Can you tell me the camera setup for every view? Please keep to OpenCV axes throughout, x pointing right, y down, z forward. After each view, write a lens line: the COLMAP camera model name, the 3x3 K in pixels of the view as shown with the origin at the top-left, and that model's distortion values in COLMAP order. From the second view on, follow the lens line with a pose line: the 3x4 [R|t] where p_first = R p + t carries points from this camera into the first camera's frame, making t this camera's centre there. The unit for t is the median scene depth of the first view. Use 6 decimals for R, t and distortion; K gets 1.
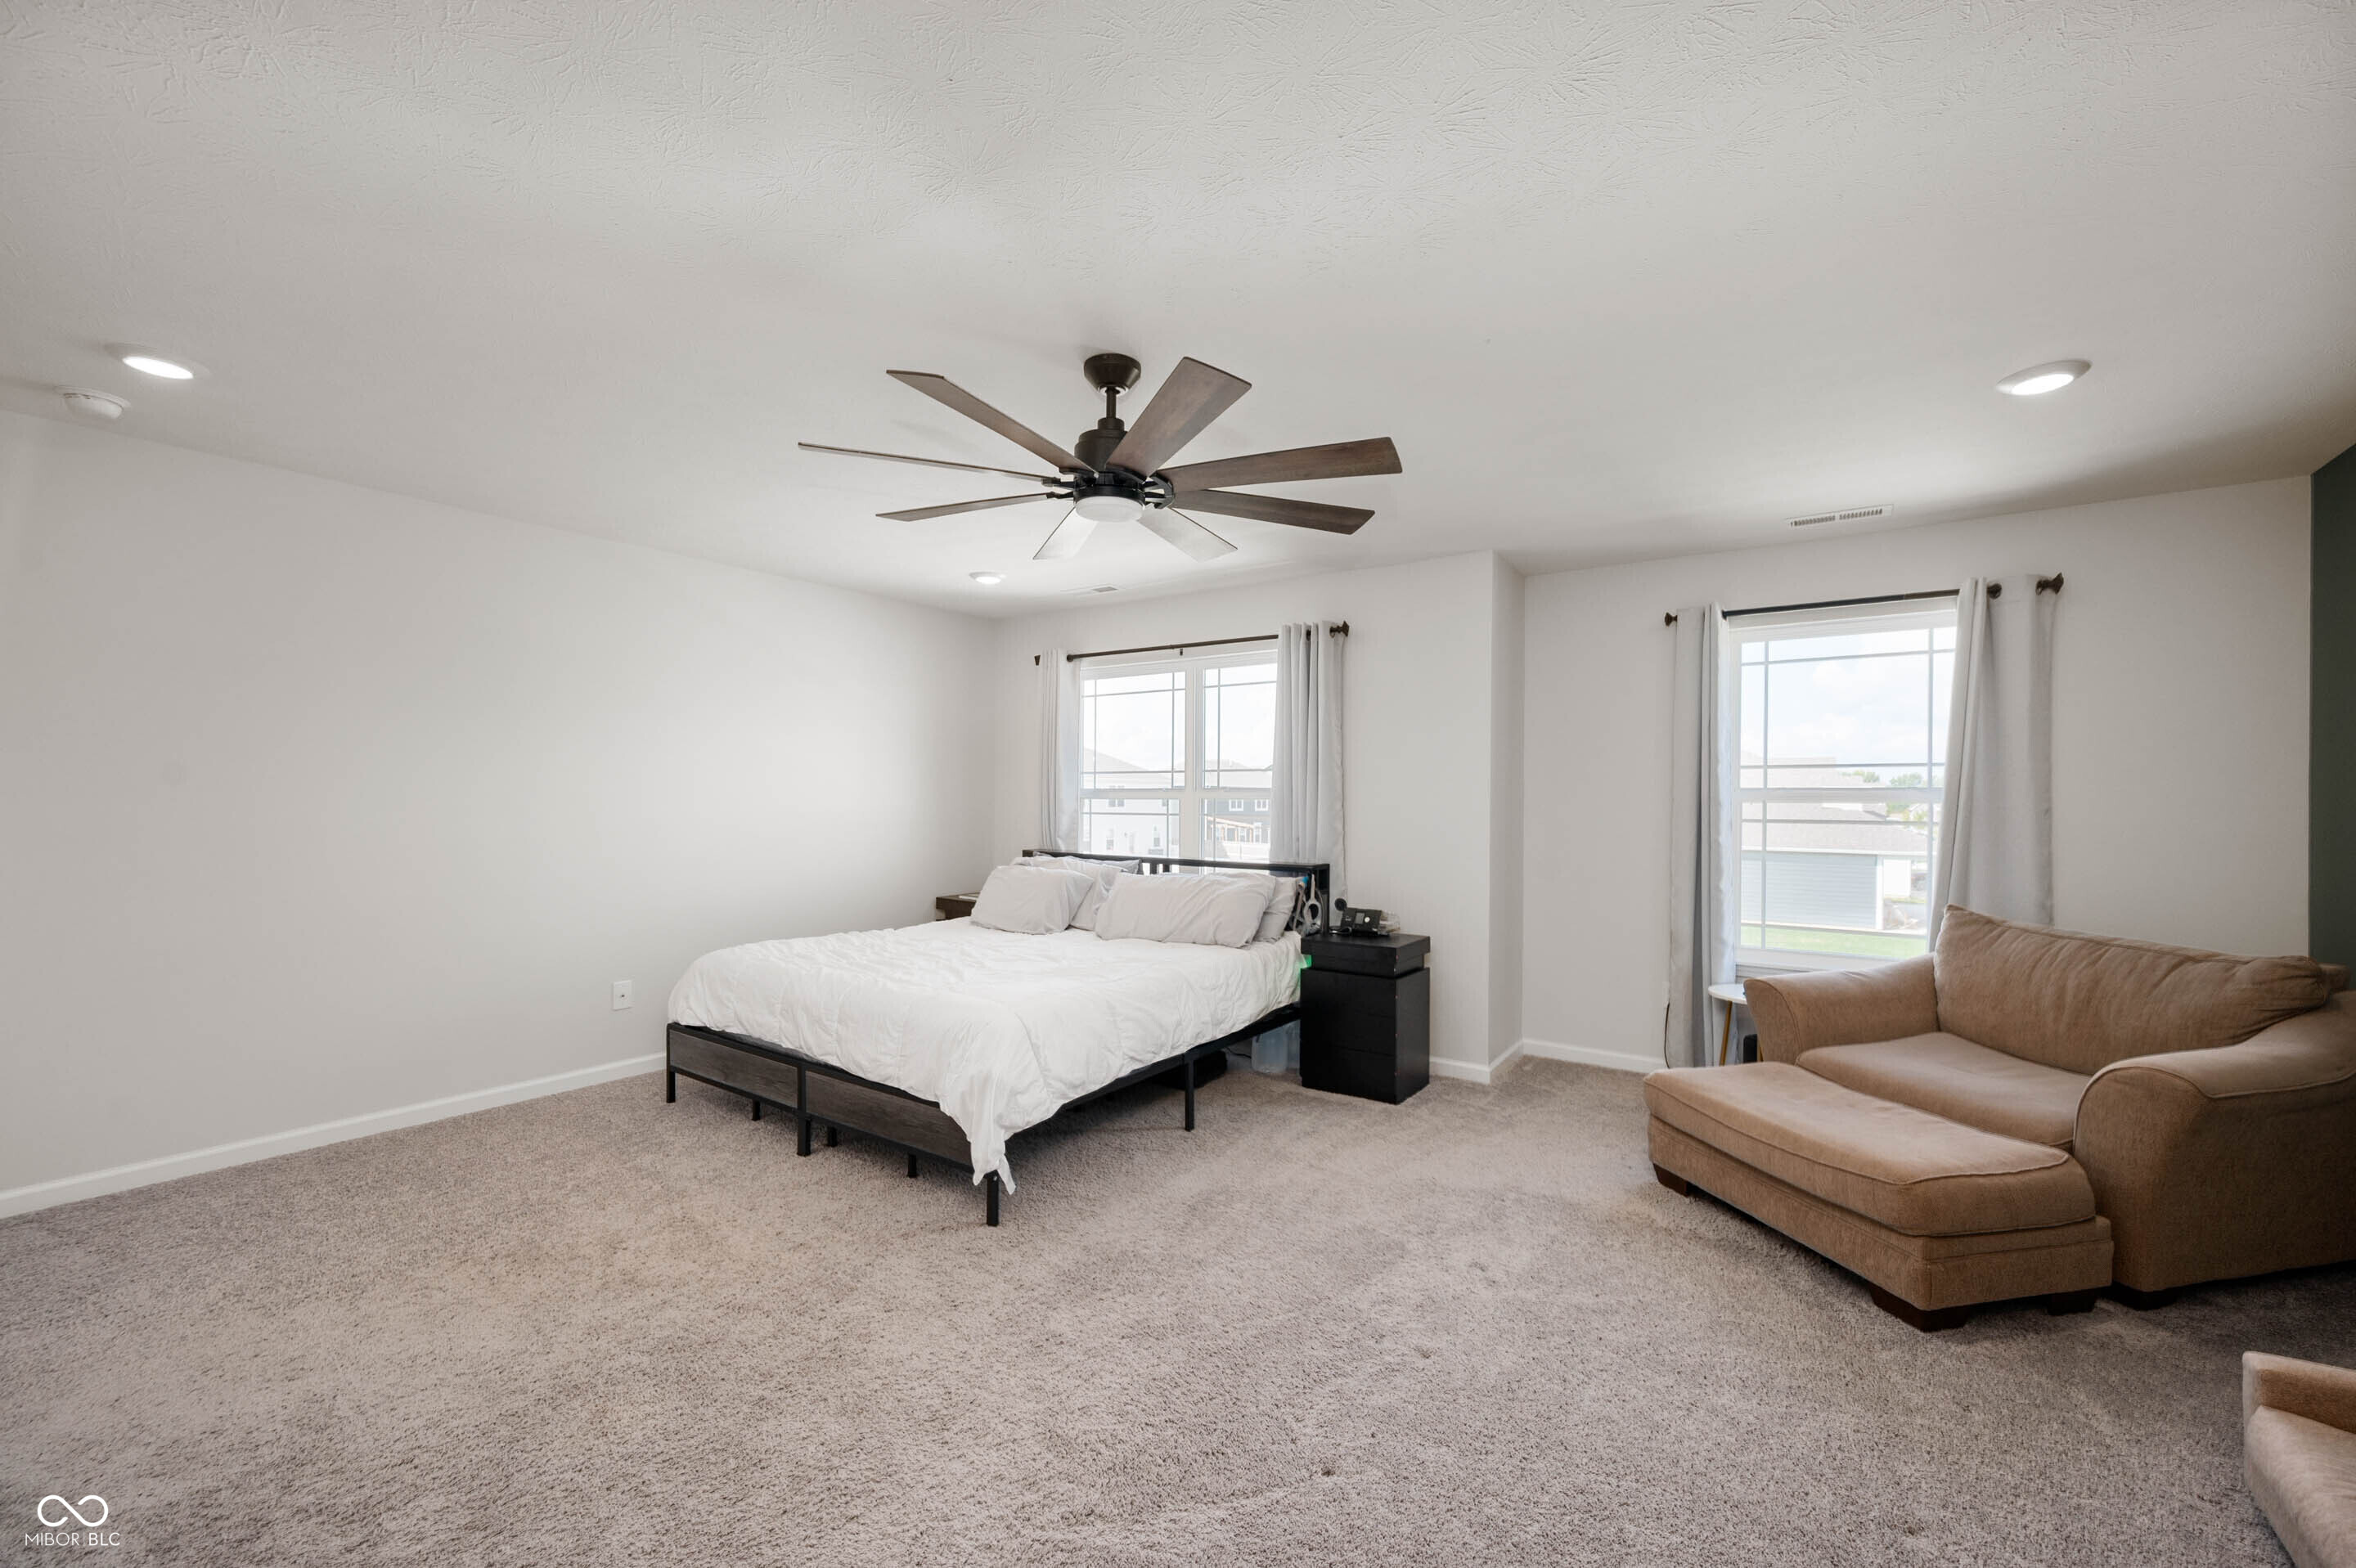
lens RADIAL K [[934.4, 0, 1178.1], [0, 934.4, 797.2], [0, 0, 1]] dist [0.002789, 0.000226]
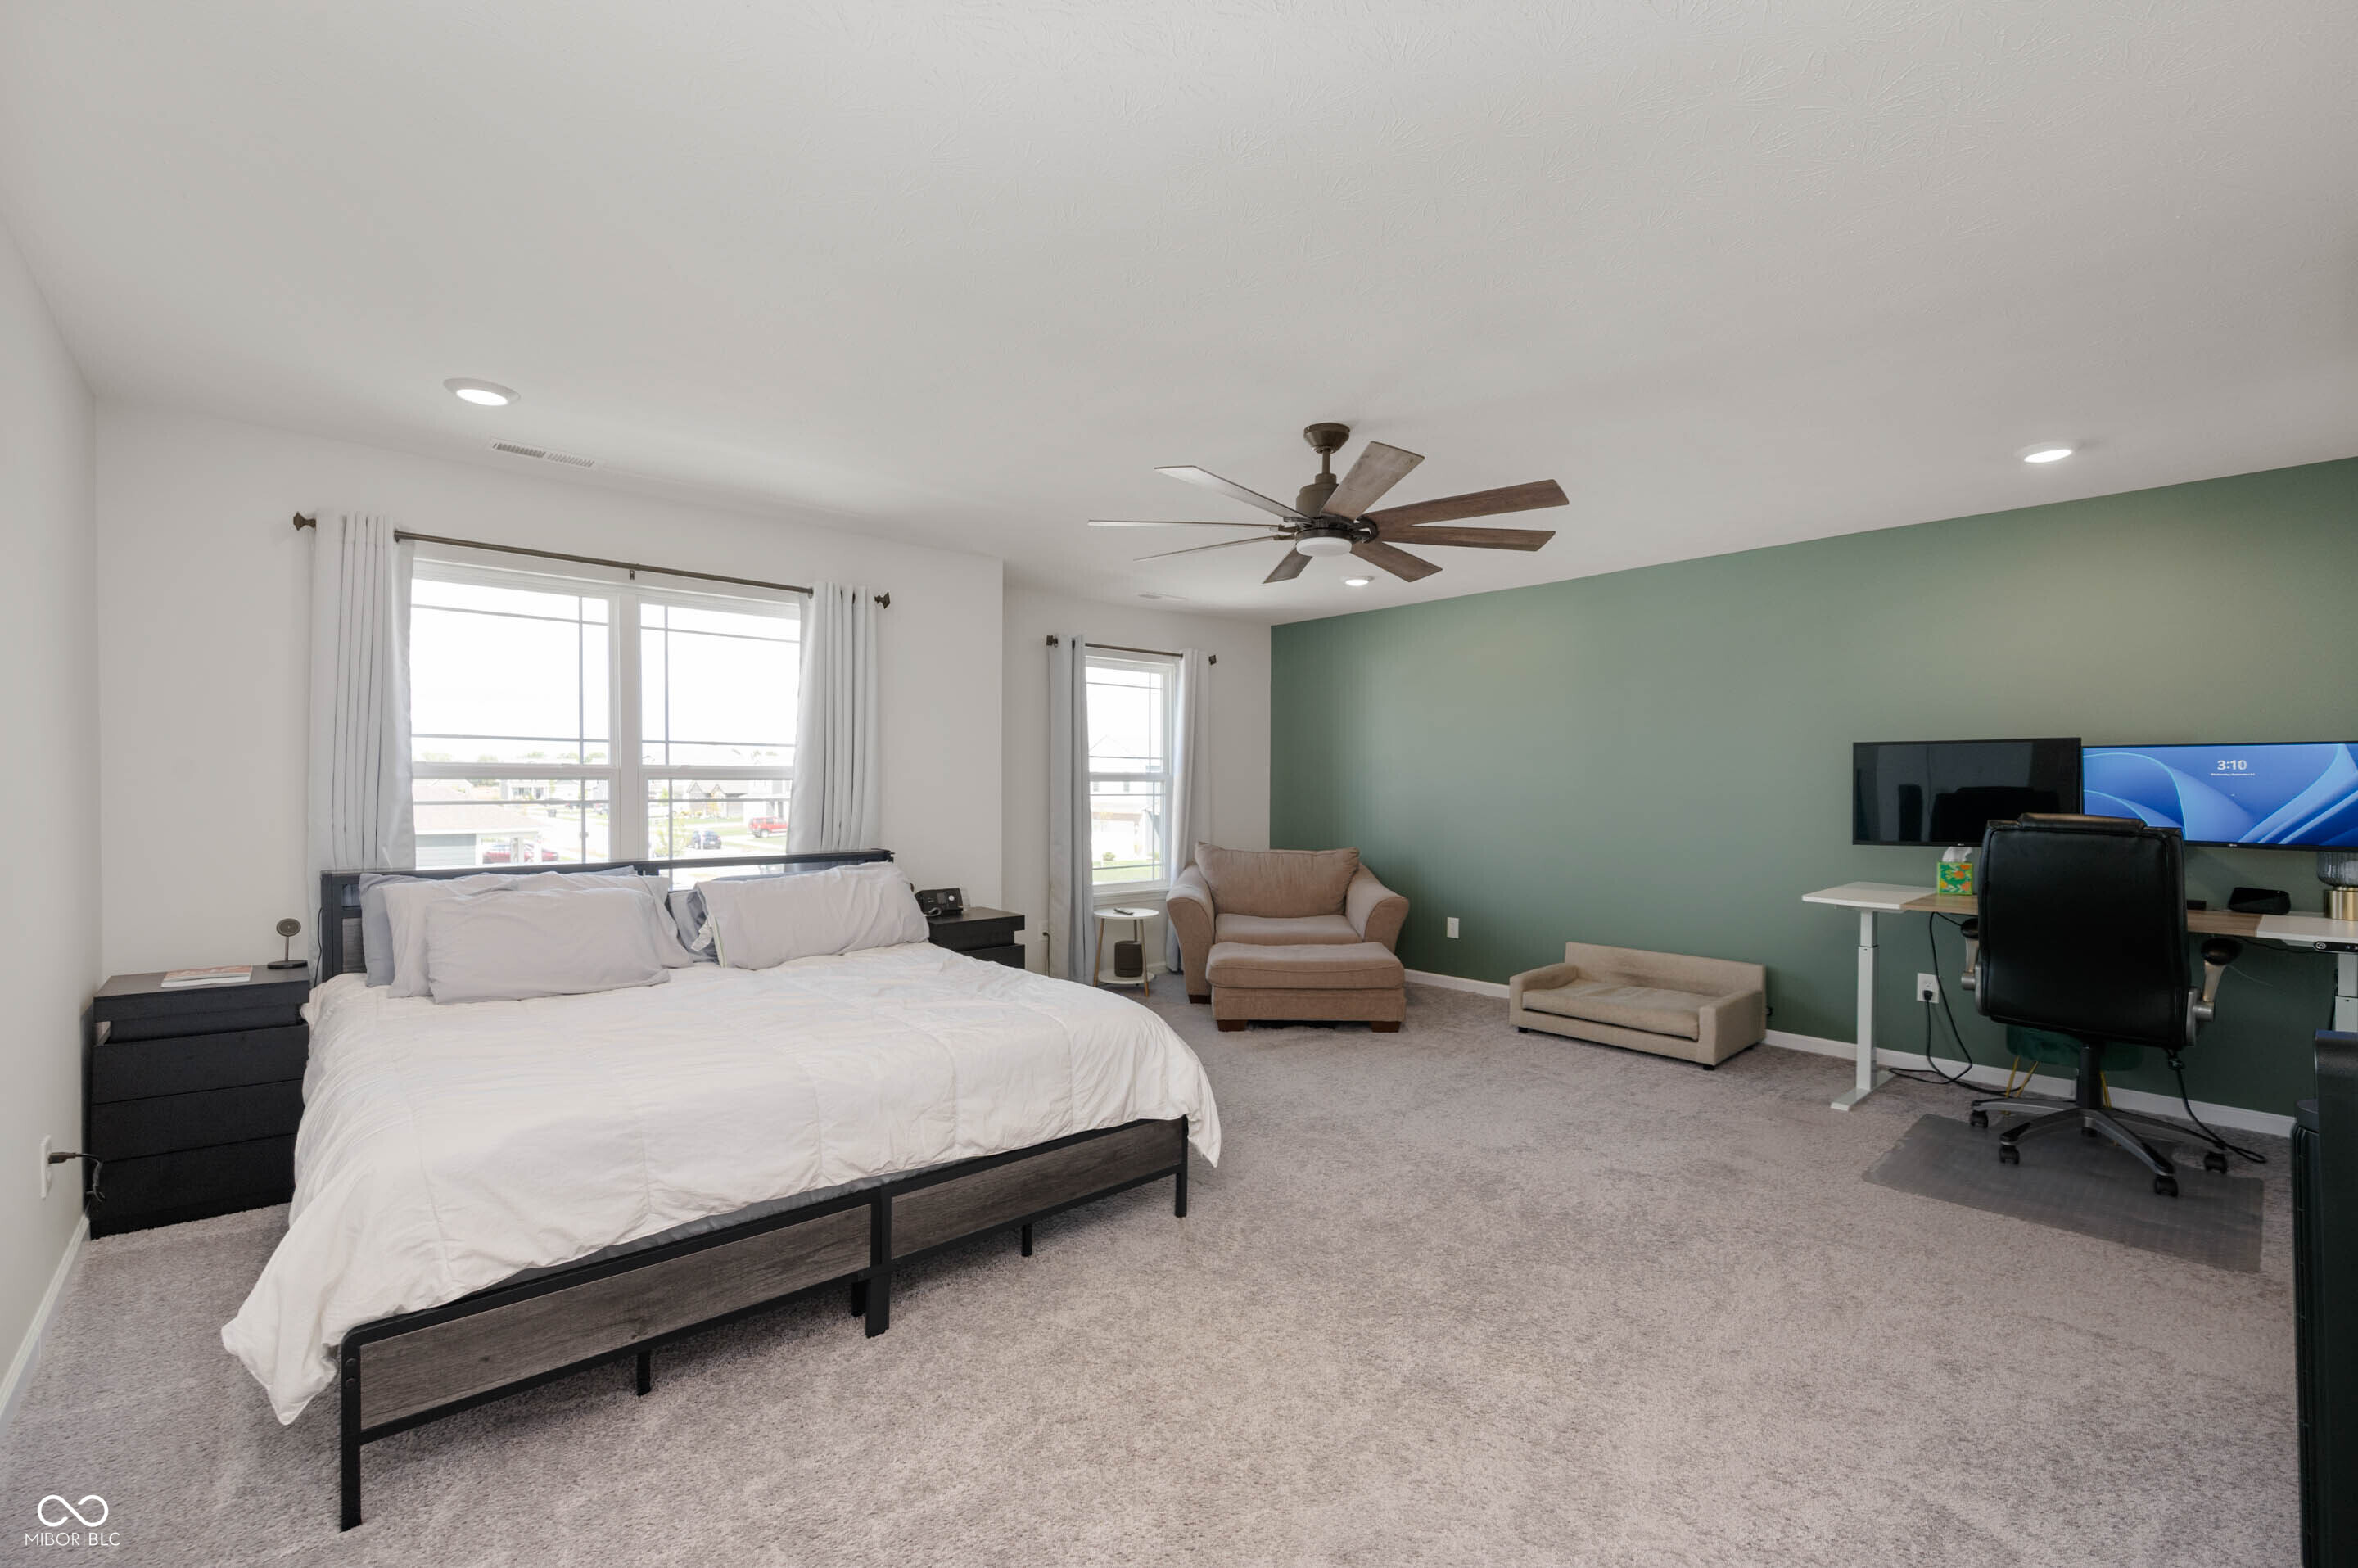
lens RADIAL K [[1010.3, 0, 1182.7], [0, 1010.3, 788.6], [0, 0, 1]] dist [0.001374, 0.000236]
pose [[0.231013, -0.010229, 0.972897, -0.754207], [-0.005334, 0.999916, 0.011780, -0.002342], [-0.972936, -0.007911, 0.230939, 0.465963]]
